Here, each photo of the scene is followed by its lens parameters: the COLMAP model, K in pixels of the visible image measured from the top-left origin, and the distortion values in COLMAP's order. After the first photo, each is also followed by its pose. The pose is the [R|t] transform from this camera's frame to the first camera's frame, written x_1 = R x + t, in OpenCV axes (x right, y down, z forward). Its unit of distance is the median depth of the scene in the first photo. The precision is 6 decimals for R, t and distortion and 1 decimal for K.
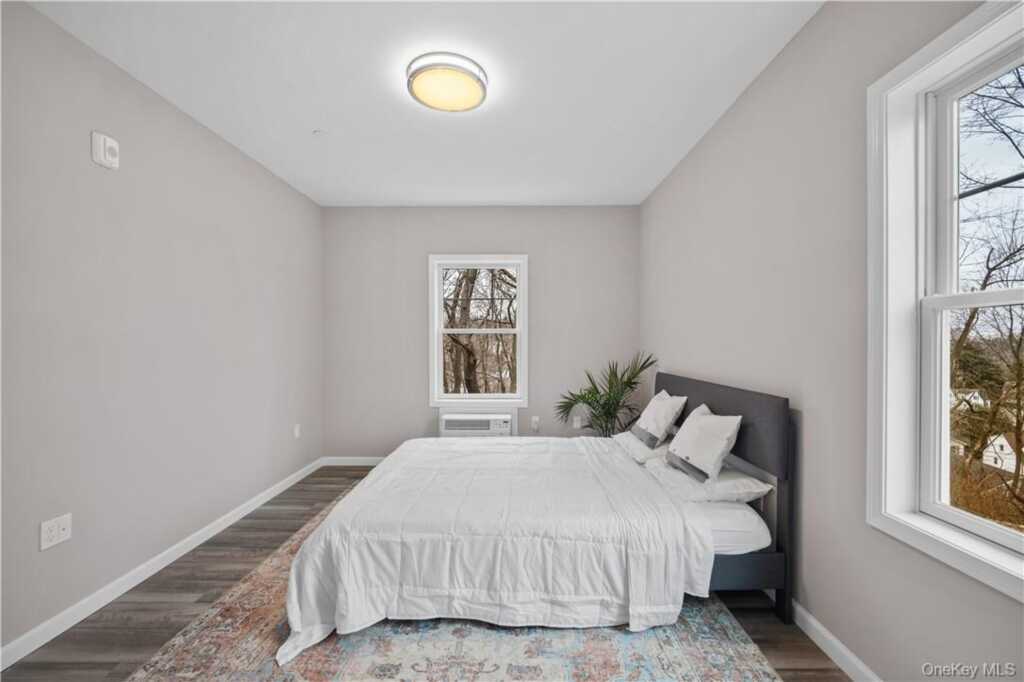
lens RADIAL K [[414.8, 0, 517.1], [0, 414.8, 341.6], [0, 0, 1]] dist [0.001468, 0.000073]
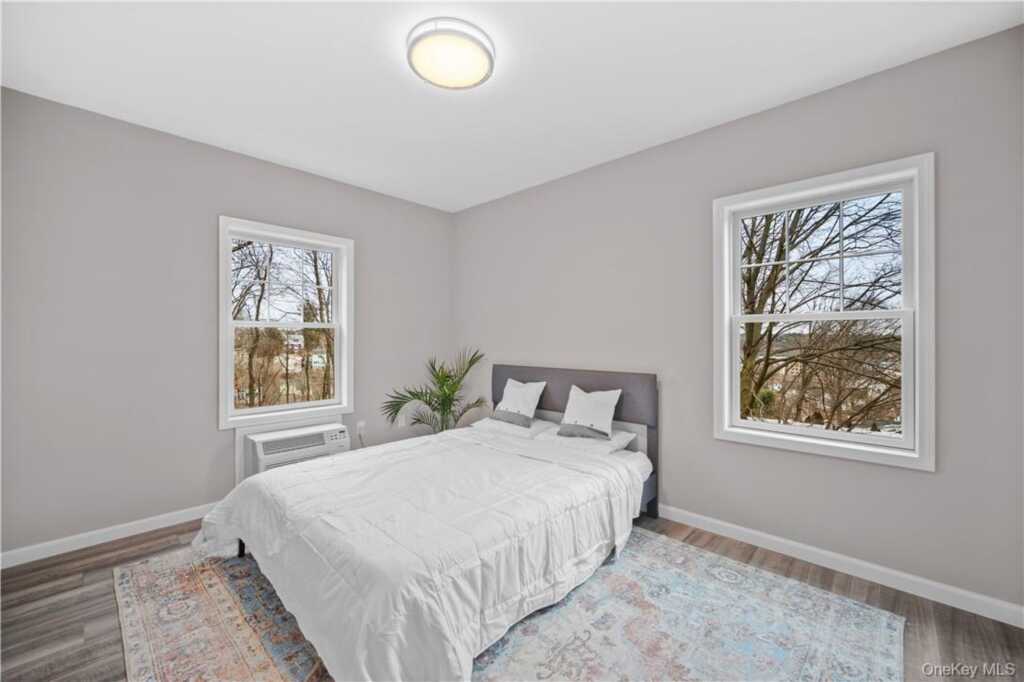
lens RADIAL K [[407.6, 0, 510.4], [0, 407.6, 338.9], [0, 0, 1]] dist [-0.002175, -0.000054]
pose [[0.678881, 0.003662, 0.734239, -0.868969], [-0.000126, 0.999988, -0.004870, 0.012519], [-0.734248, 0.003213, 0.678874, 0.368279]]
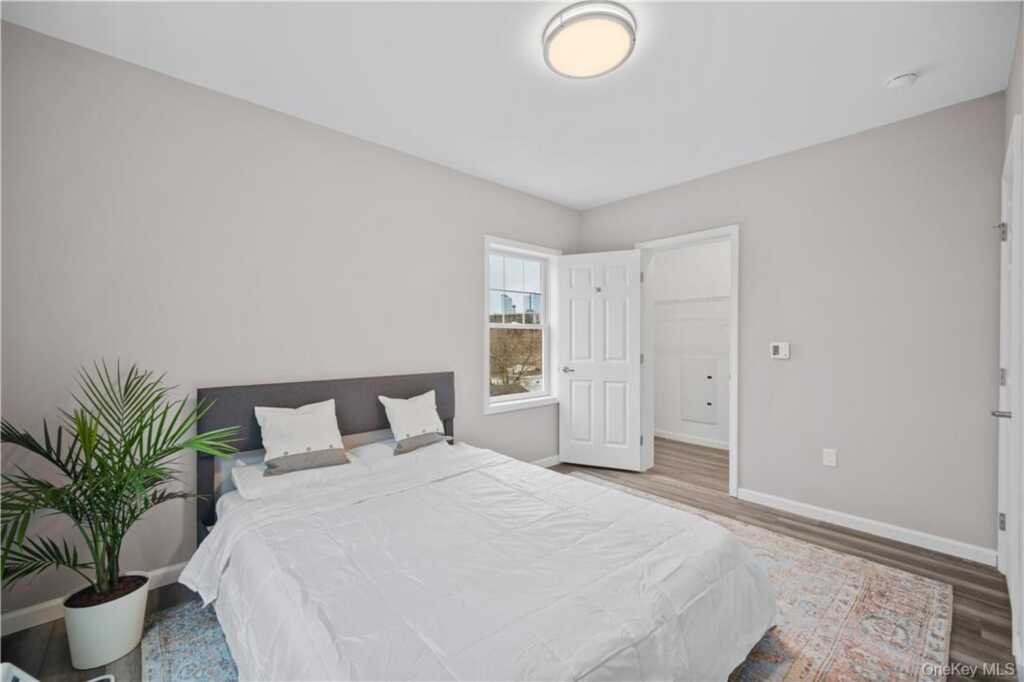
lens RADIAL K [[414.8, 0, 517.1], [0, 414.8, 341.6], [0, 0, 1]] dist [0.001468, 0.000073]
pose [[-0.681367, -0.003515, 0.731933, -0.847783], [0.005478, 0.999936, 0.009901, -0.007942], [-0.731921, 0.010756, -0.681304, 2.053163]]
